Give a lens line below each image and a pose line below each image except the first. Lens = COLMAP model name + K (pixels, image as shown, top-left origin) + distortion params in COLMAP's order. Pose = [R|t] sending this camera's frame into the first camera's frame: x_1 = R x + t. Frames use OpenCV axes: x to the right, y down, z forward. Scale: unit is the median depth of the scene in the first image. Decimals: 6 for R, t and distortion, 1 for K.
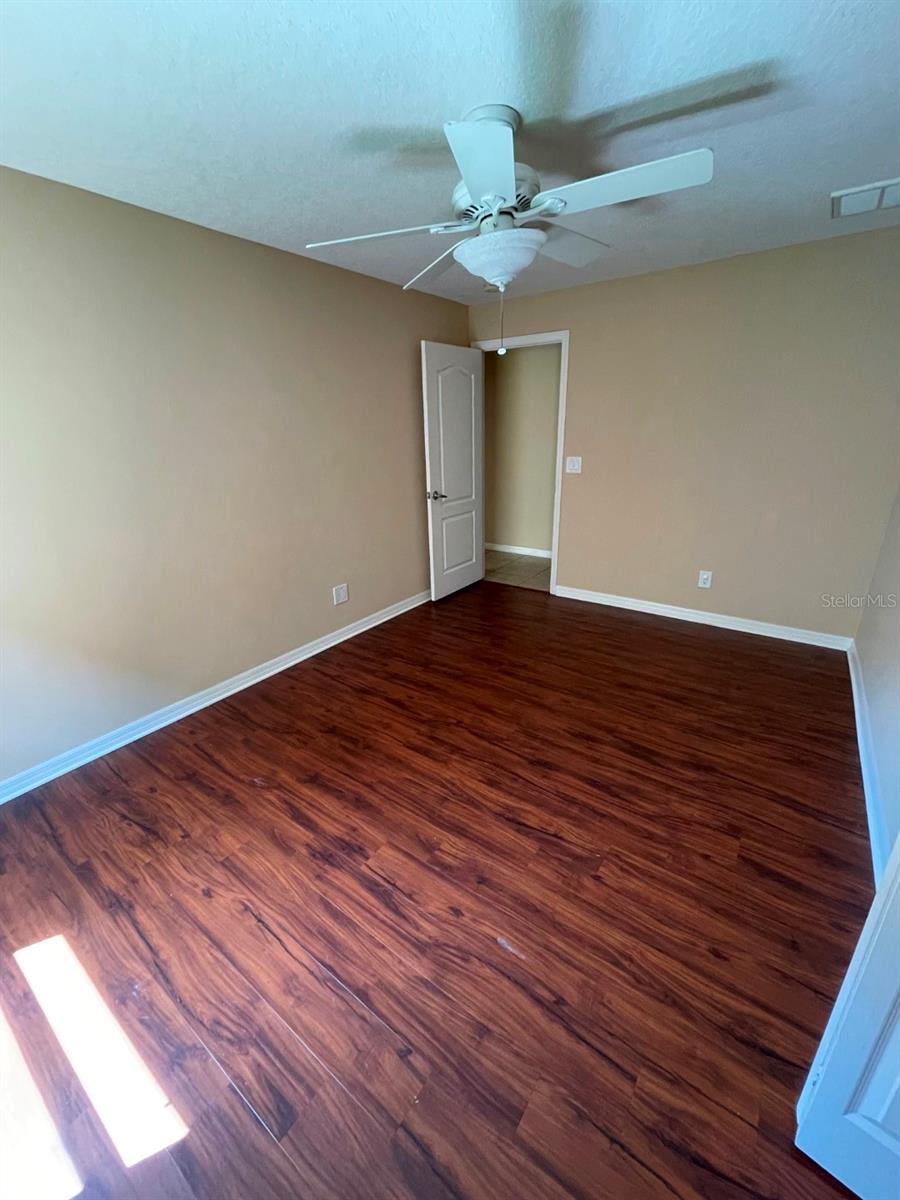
lens RADIAL K [[487.8, 0, 450.5], [0, 487.8, 595.9], [0, 0, 1]] dist [-0.002503, 0.001392]
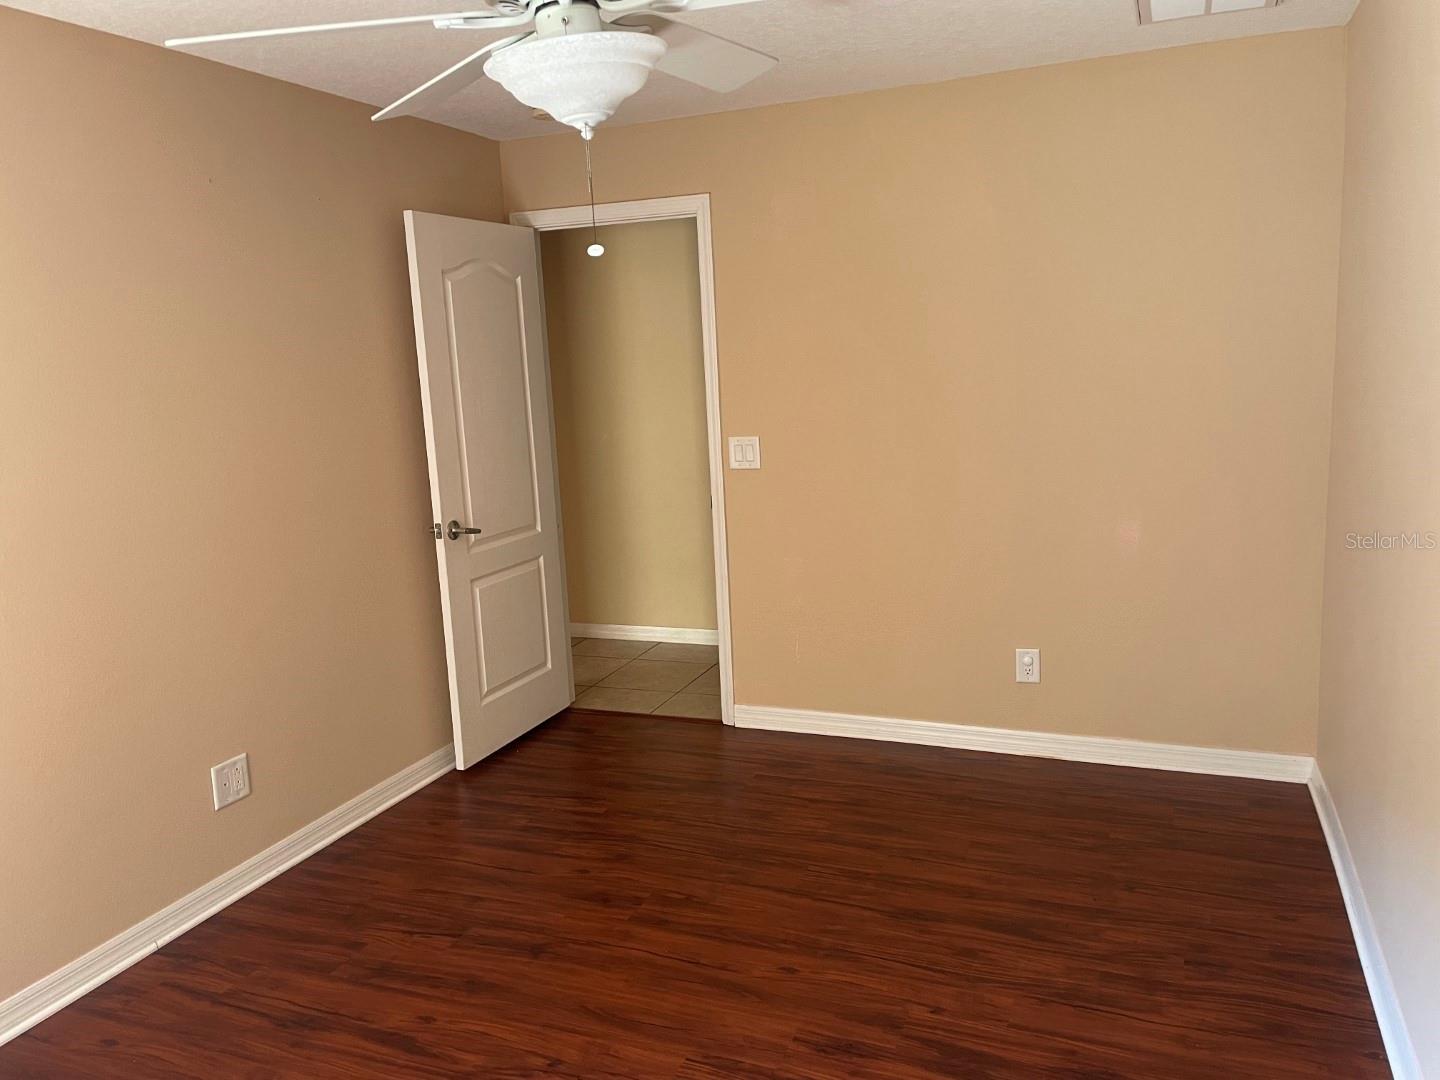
lens RADIAL K [[1087.4, 0, 726.2], [0, 1087.4, 523.3], [0, 0, 1]] dist [0.073693, -0.086077]
pose [[0.971050, -0.059994, 0.231219, -0.027269], [0.102628, 0.978840, -0.177030, -0.011463], [-0.215706, 0.195635, 0.956660, -0.027627]]
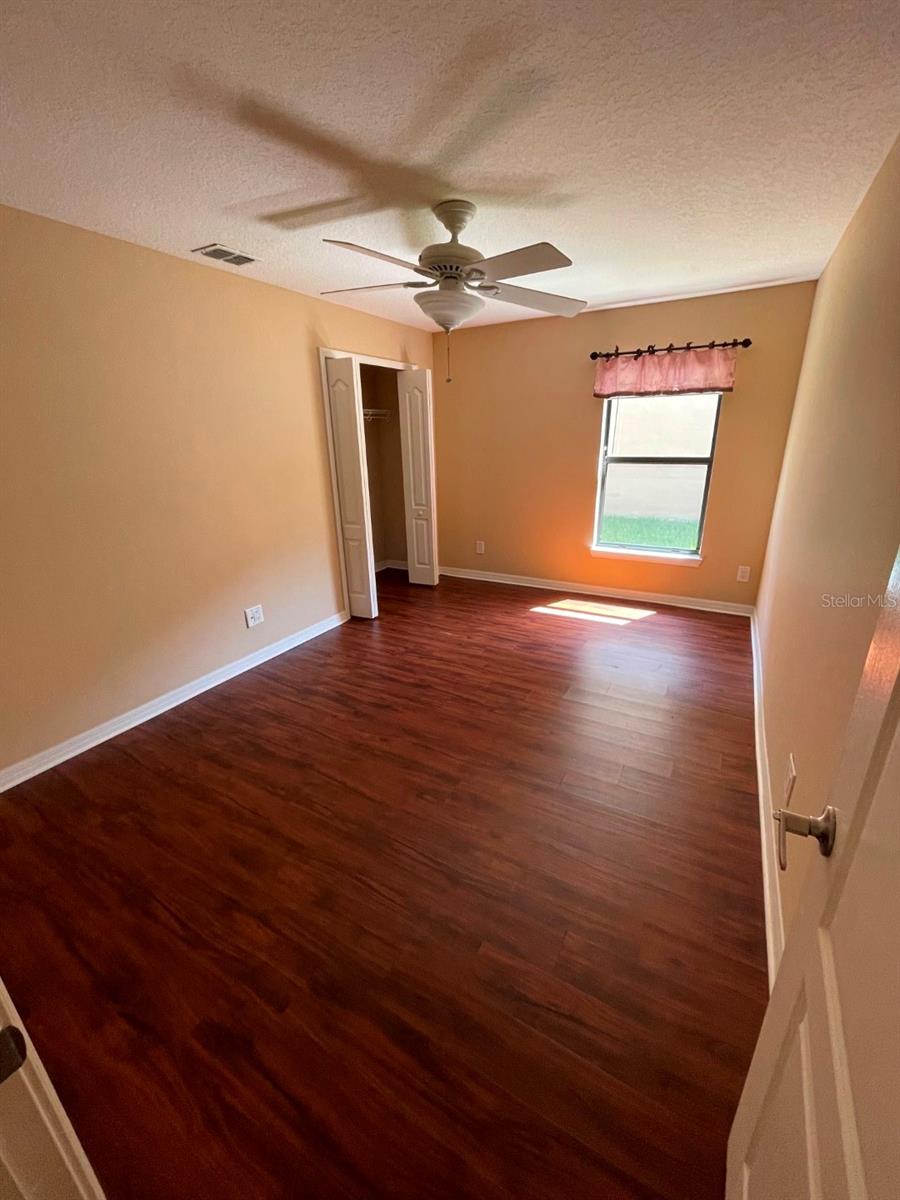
lens RADIAL K [[487.8, 0, 451.7], [0, 487.8, 591.9], [0, 0, 1]] dist [-0.002503, 0.001392]
pose [[-0.992968, 0.075887, -0.090865, 0.174620], [0.003670, 0.786895, 0.617076, -0.582776], [0.118329, 0.612403, -0.781640, 1.590220]]
